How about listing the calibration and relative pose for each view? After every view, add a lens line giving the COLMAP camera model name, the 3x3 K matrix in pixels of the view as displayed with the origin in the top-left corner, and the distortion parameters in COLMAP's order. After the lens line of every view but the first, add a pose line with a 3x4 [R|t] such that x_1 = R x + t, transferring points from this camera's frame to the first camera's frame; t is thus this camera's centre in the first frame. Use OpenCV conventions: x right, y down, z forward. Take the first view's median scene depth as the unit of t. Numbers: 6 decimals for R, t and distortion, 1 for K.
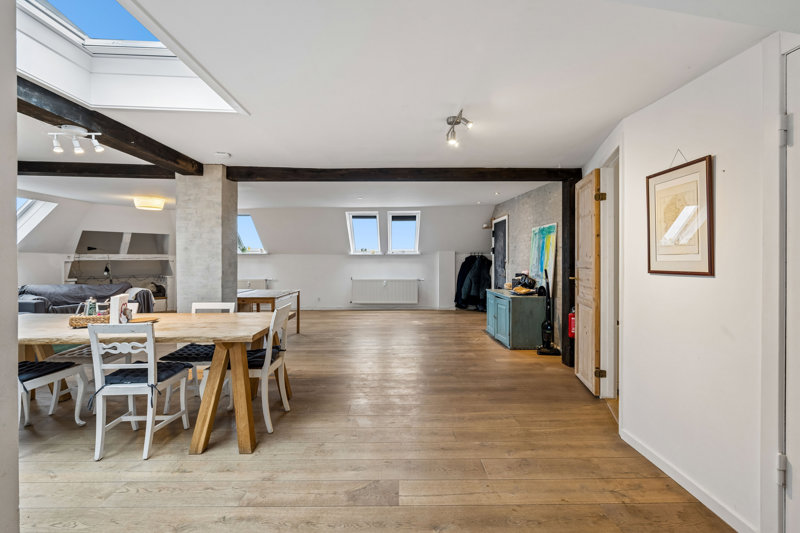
lens RADIAL K [[345.5, 0, 402.8], [0, 345.5, 261.8], [0, 0, 1]] dist [0.001069, 0.000304]
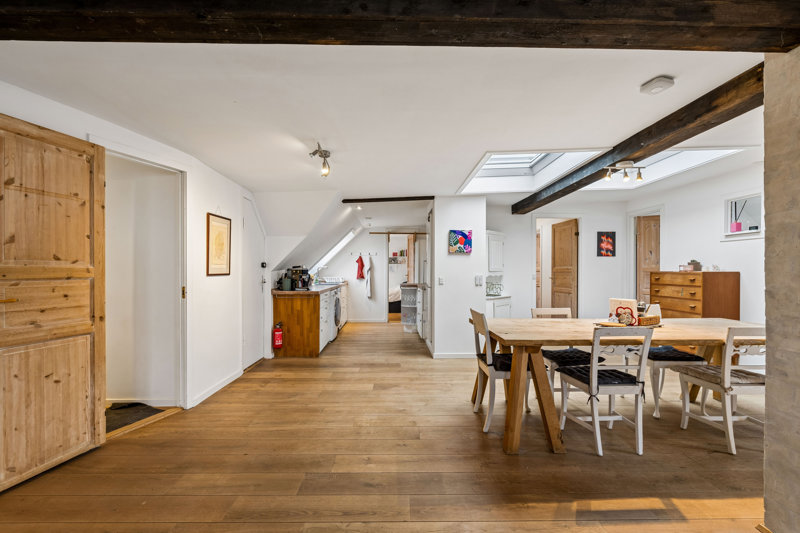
lens RADIAL K [[345.5, 0, 397.4], [0, 345.5, 271.0], [0, 0, 1]] dist [0.001069, 0.000304]
pose [[-0.999944, 0.000958, 0.010494, -0.082325], [0.001011, 0.999987, 0.005060, 0.002469], [-0.010489, 0.005070, -0.999932, 1.422933]]
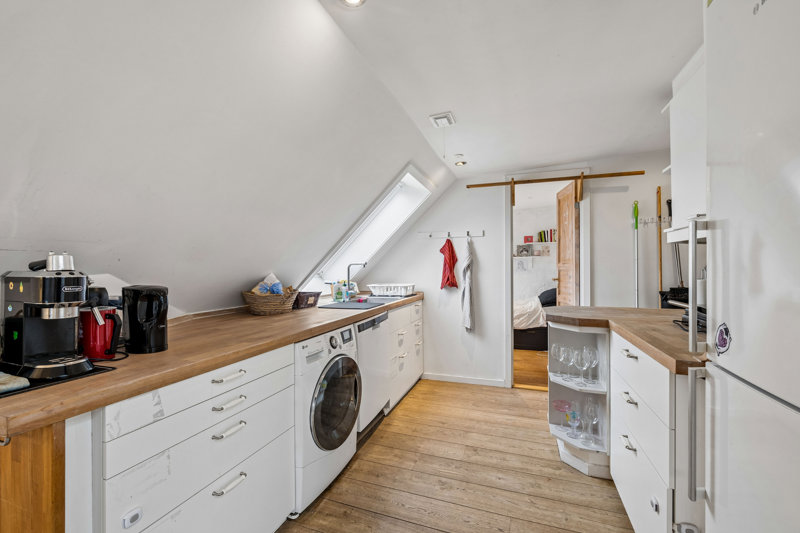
lens RADIAL K [[345.5, 0, 401.7], [0, 345.5, 267.0], [0, 0, 1]] dist [0.001069, 0.000304]
pose [[-0.933235, 0.005311, 0.359227, -0.073045], [0.004406, 0.999985, -0.003336, 0.003059], [-0.359239, -0.001530, -0.933244, 0.930082]]
